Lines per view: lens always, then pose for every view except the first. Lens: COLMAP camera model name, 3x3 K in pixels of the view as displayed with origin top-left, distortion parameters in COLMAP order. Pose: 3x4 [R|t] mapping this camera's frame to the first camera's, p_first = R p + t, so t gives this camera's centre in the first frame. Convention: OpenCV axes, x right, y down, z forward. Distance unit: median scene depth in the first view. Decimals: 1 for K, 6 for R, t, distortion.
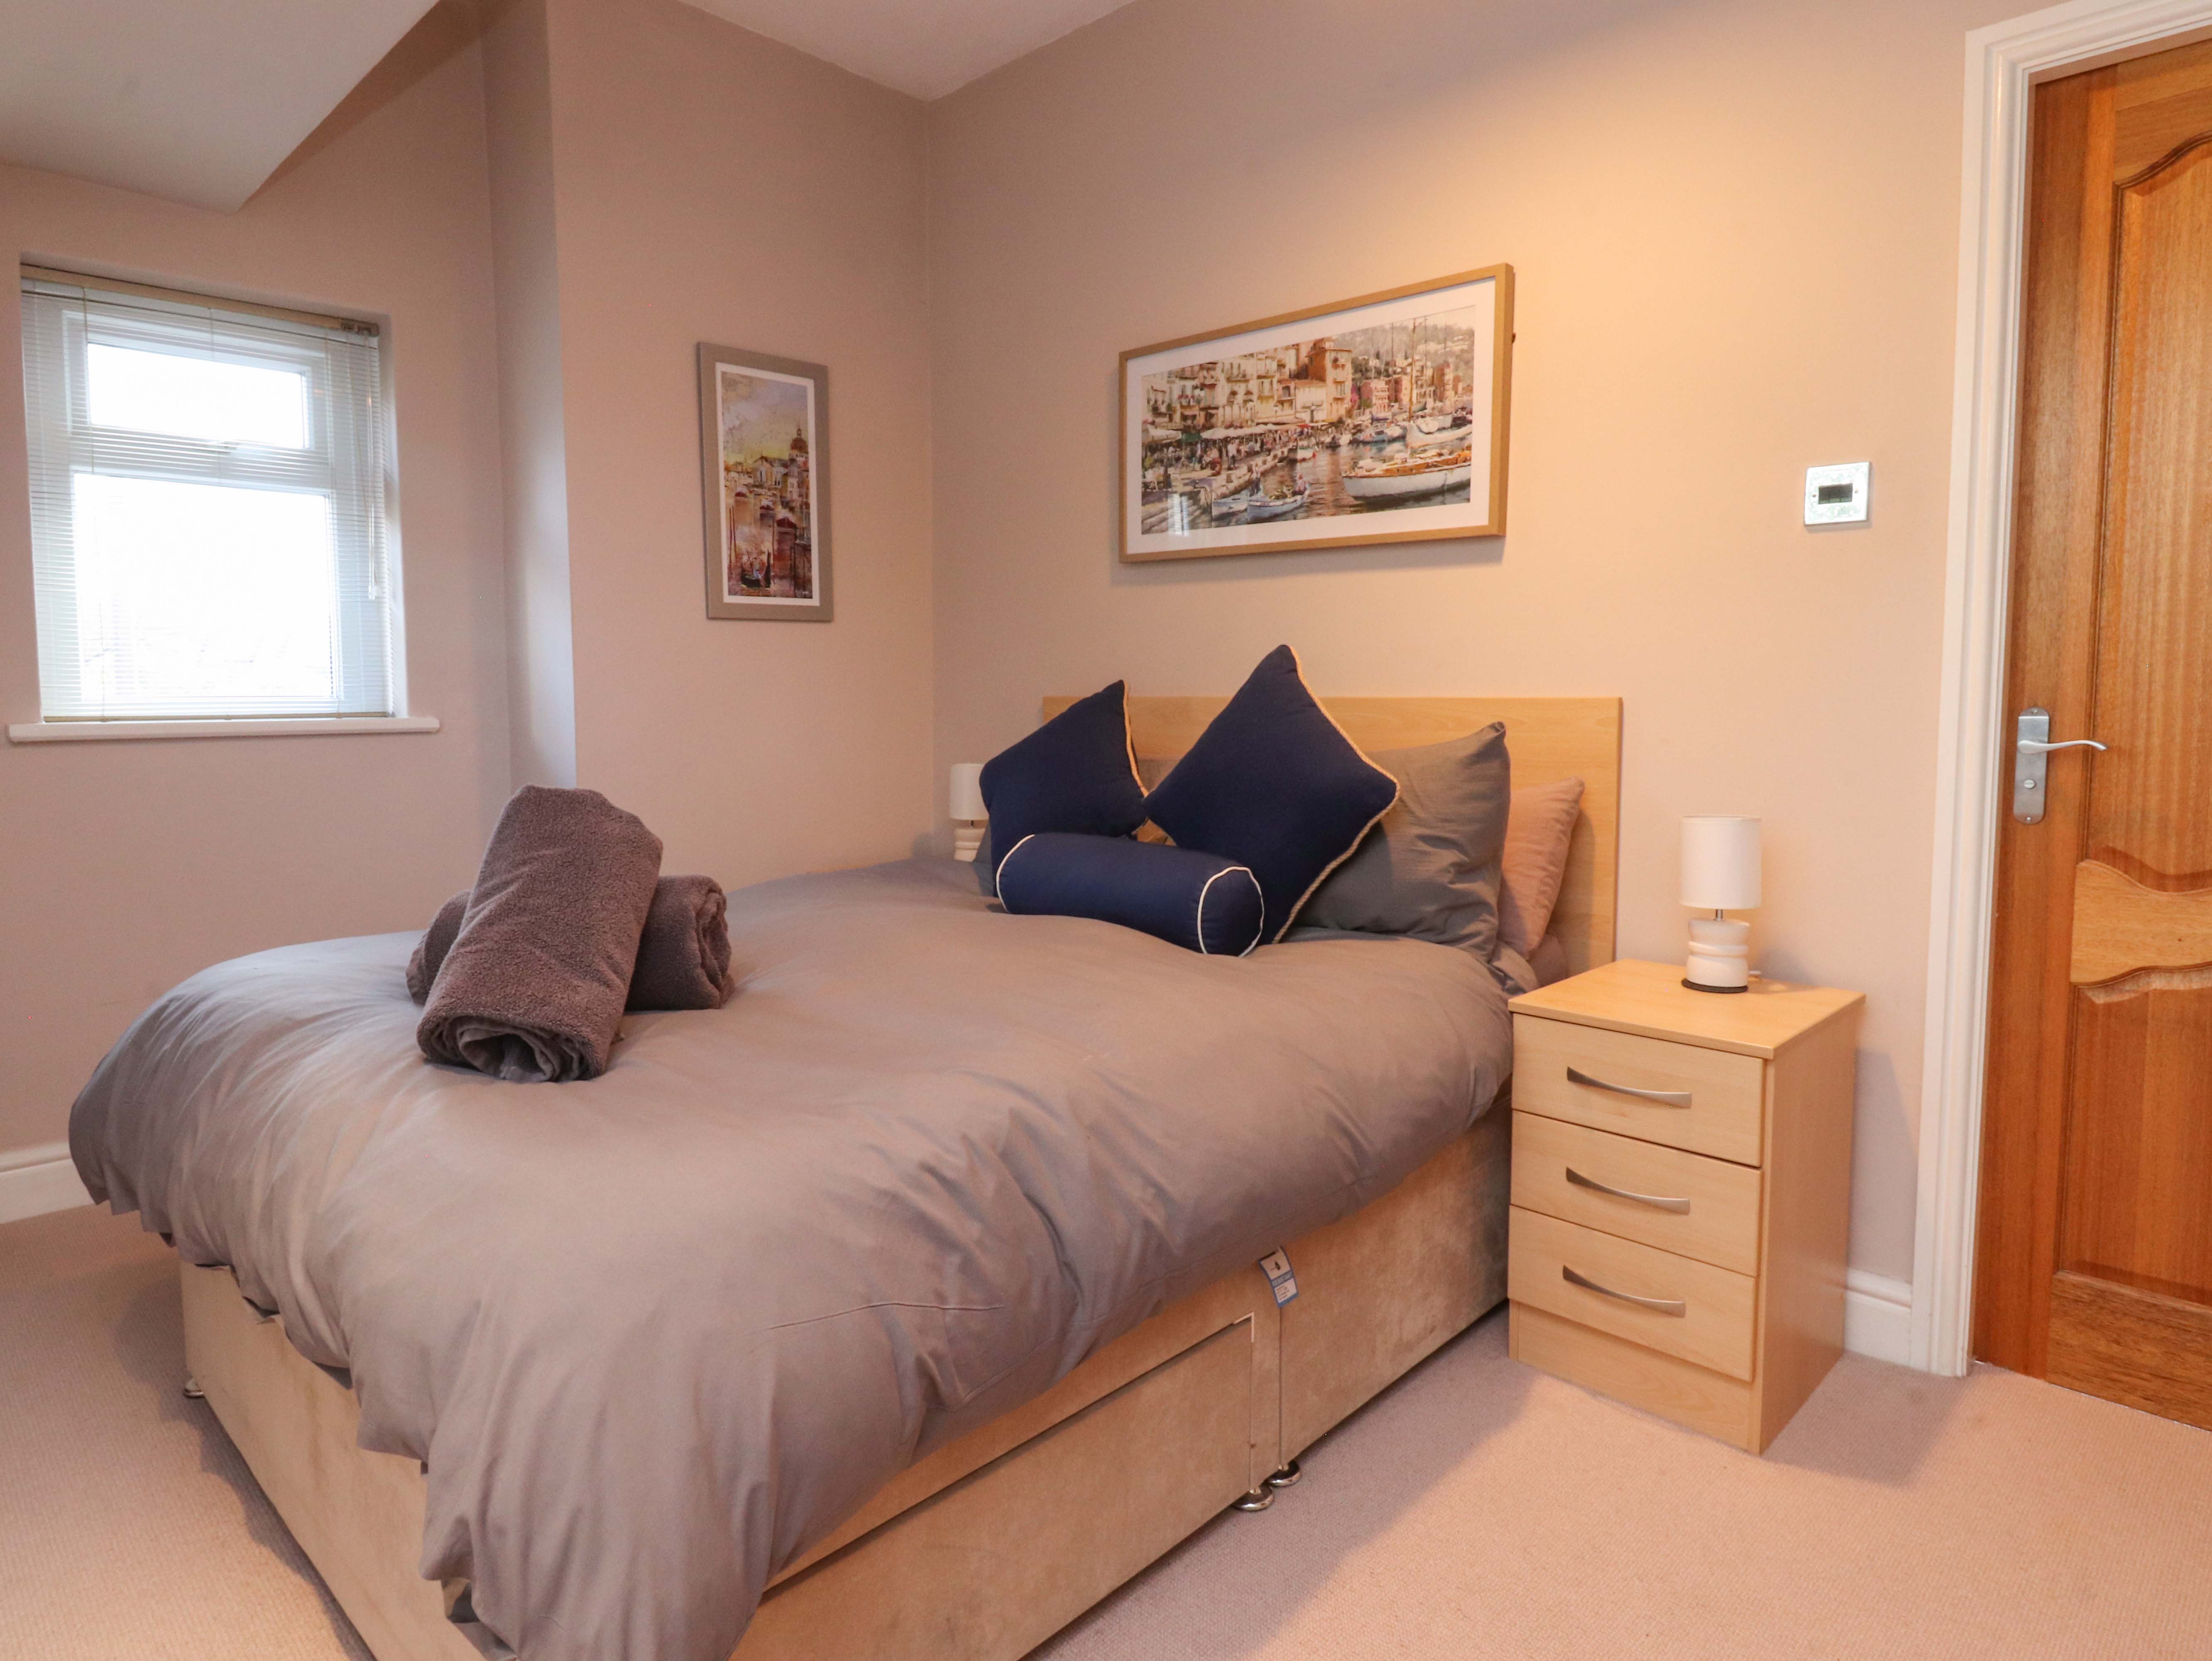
lens RADIAL K [[1287.8, 0, 1104.6], [0, 1287.8, 820.6], [0, 0, 1]] dist [-0.005354, -0.000504]
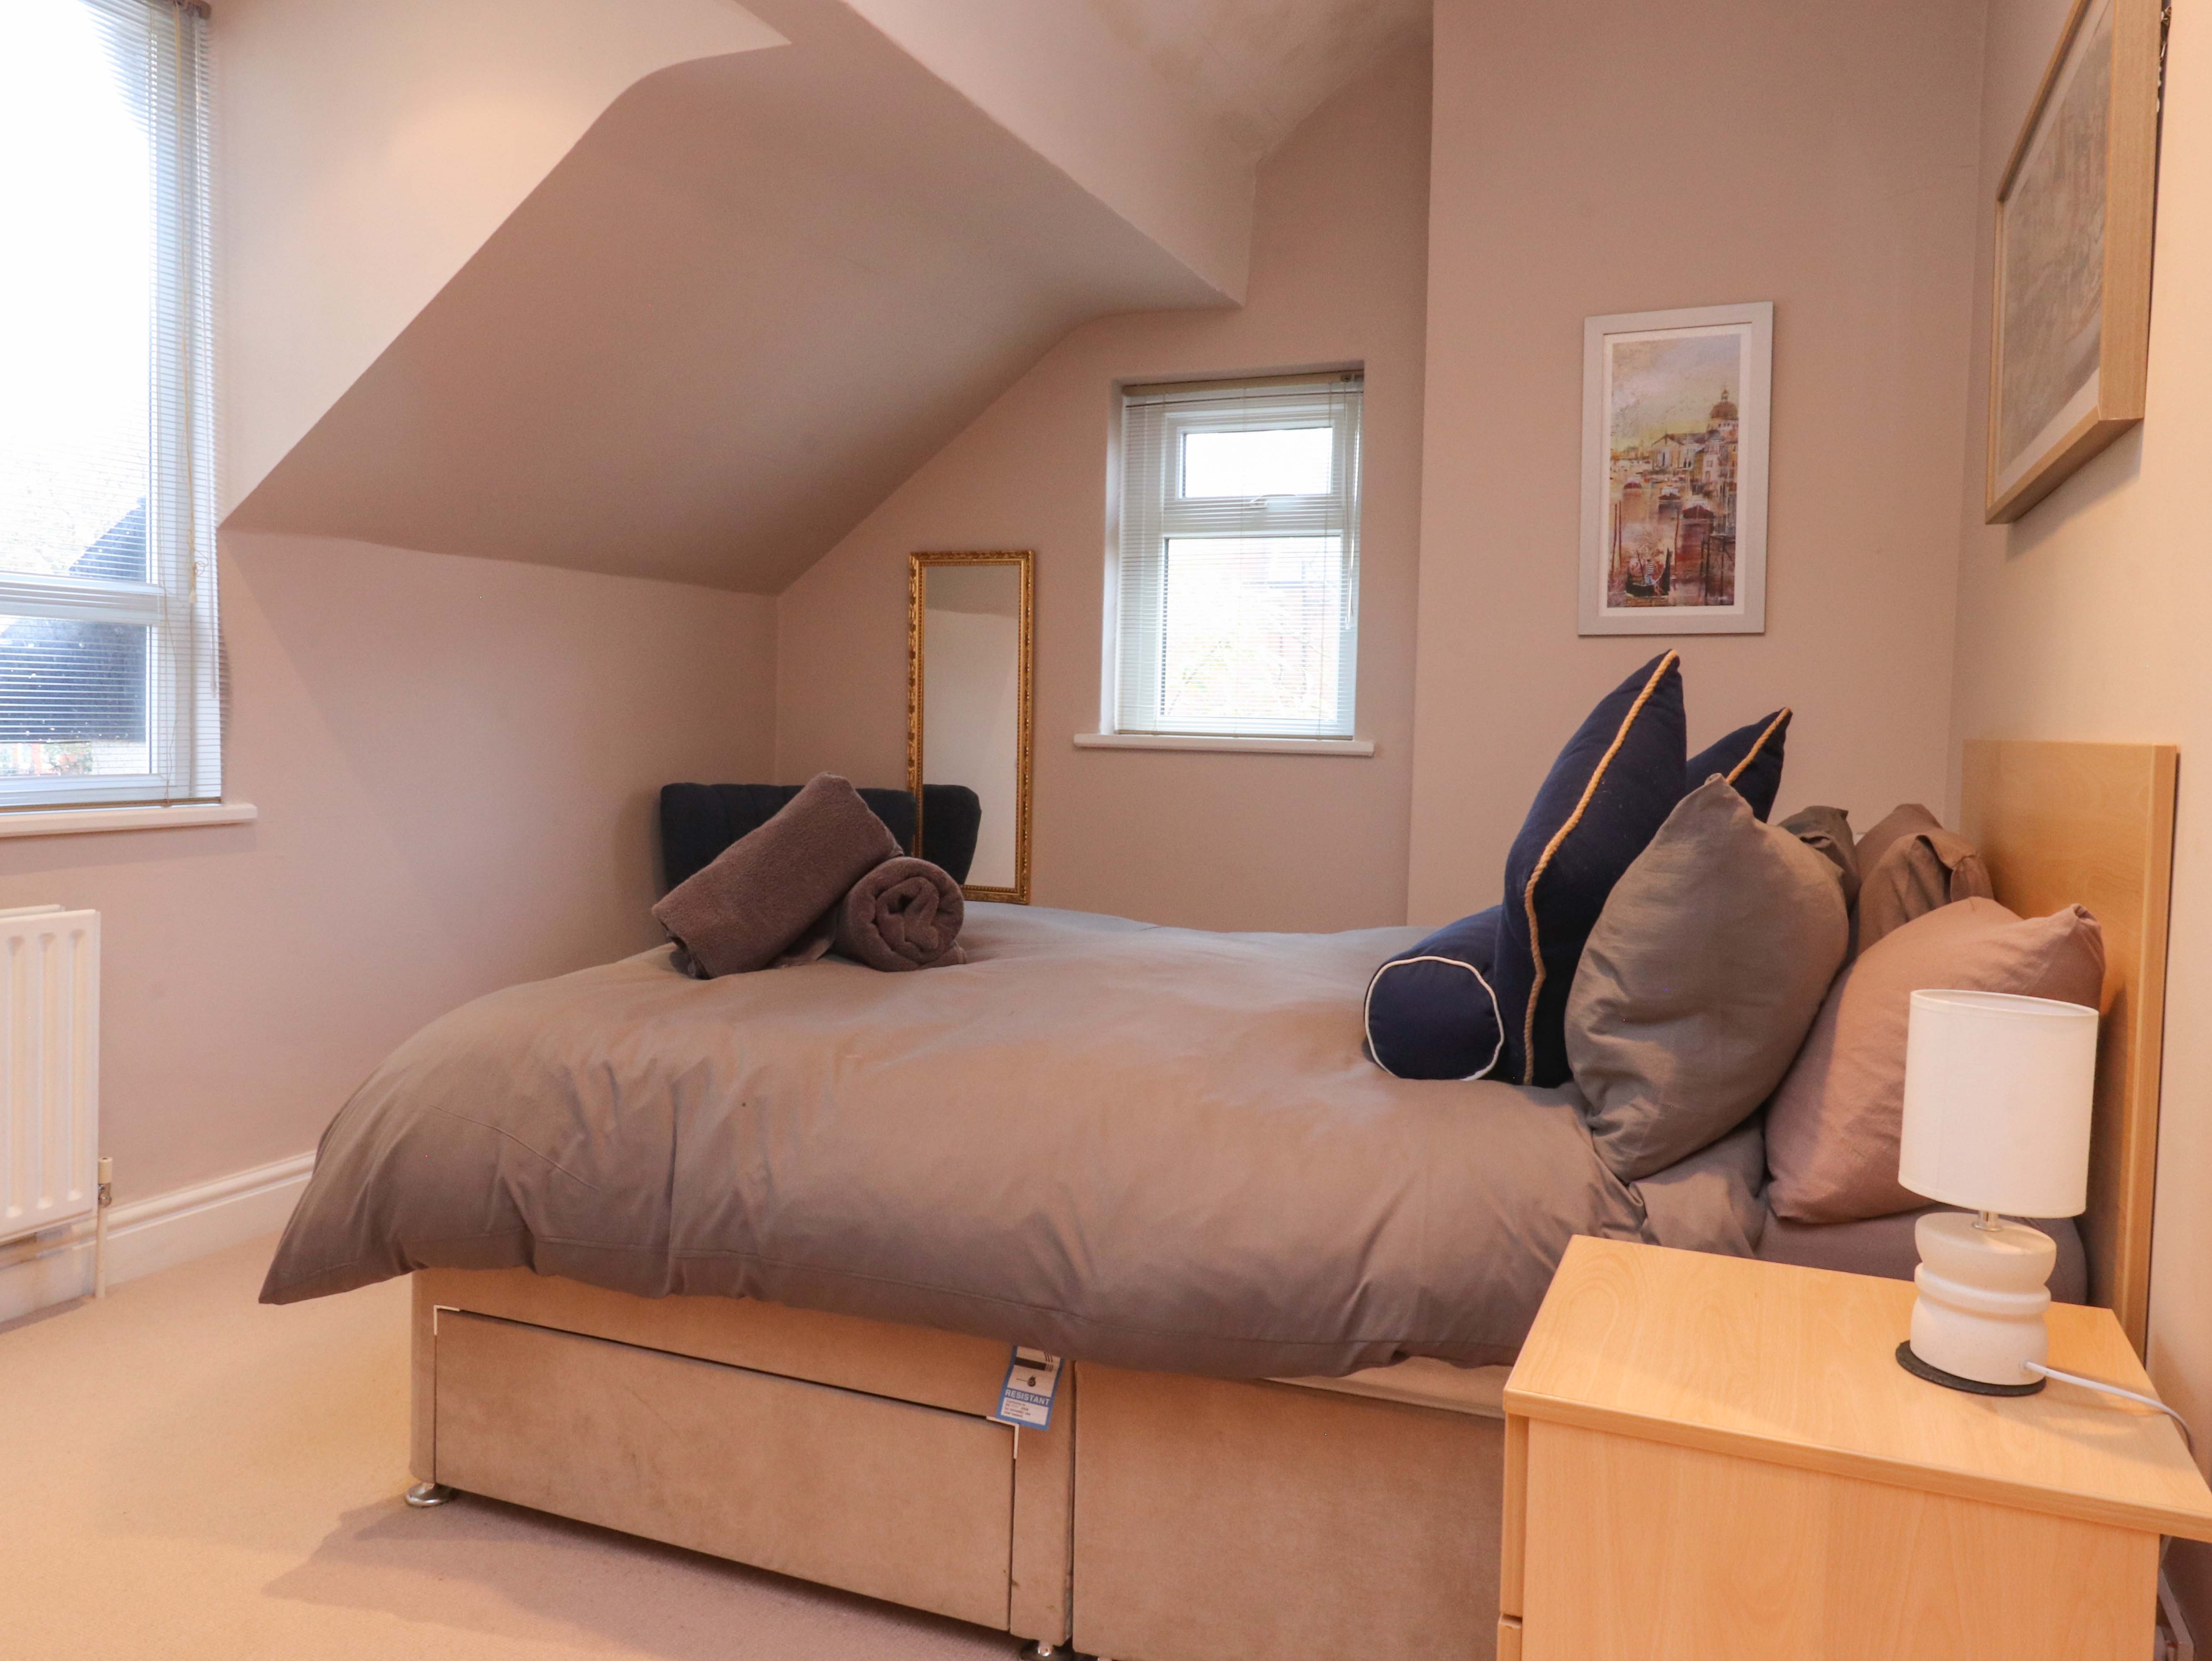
lens RADIAL K [[1628.4, 0, 1103.4], [0, 1628.4, 824.0], [0, 0, 1]] dist [0.001261, -0.000220]
pose [[0.368259, 0.073051, -0.926849, 0.574673], [-0.117423, 0.992580, 0.031577, -0.029790], [0.922278, 0.097205, 0.374104, 0.311516]]
